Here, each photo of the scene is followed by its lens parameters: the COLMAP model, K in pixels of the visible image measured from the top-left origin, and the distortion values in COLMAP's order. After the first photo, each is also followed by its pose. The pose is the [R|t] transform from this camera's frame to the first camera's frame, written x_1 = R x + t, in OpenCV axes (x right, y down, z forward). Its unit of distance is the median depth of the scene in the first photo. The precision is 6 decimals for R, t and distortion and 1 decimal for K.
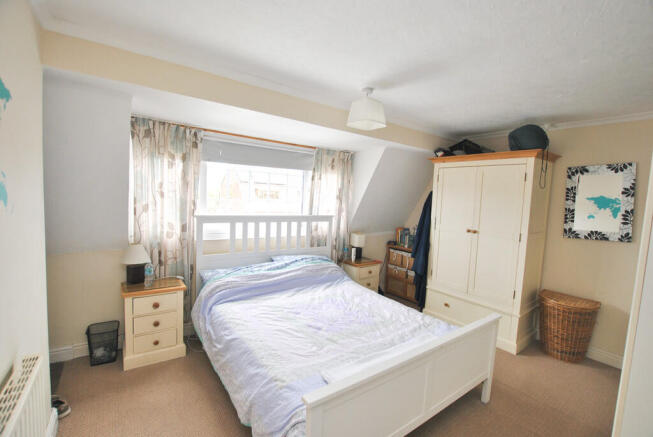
lens RADIAL K [[288.8, 0, 329.7], [0, 288.8, 221.4], [0, 0, 1]] dist [-0.018591, 0.000268]
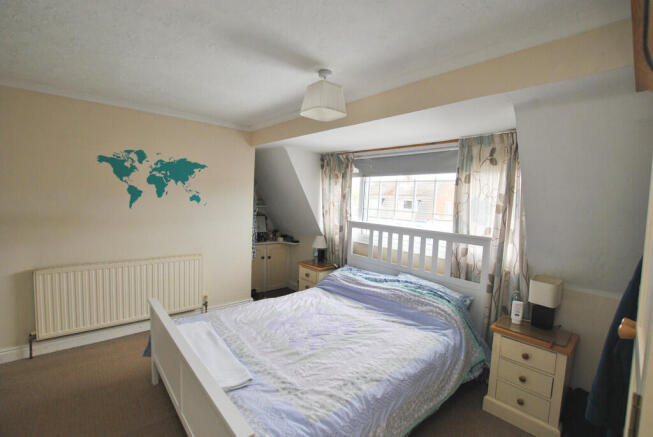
lens RADIAL K [[288.8, 0, 330.1], [0, 288.8, 218.8], [0, 0, 1]] dist [-0.018591, 0.000268]
pose [[0.107690, 0.030509, -0.993716, 0.671862], [-0.119874, 0.992635, 0.017485, -0.034145], [0.986931, 0.117237, 0.110554, 0.657131]]
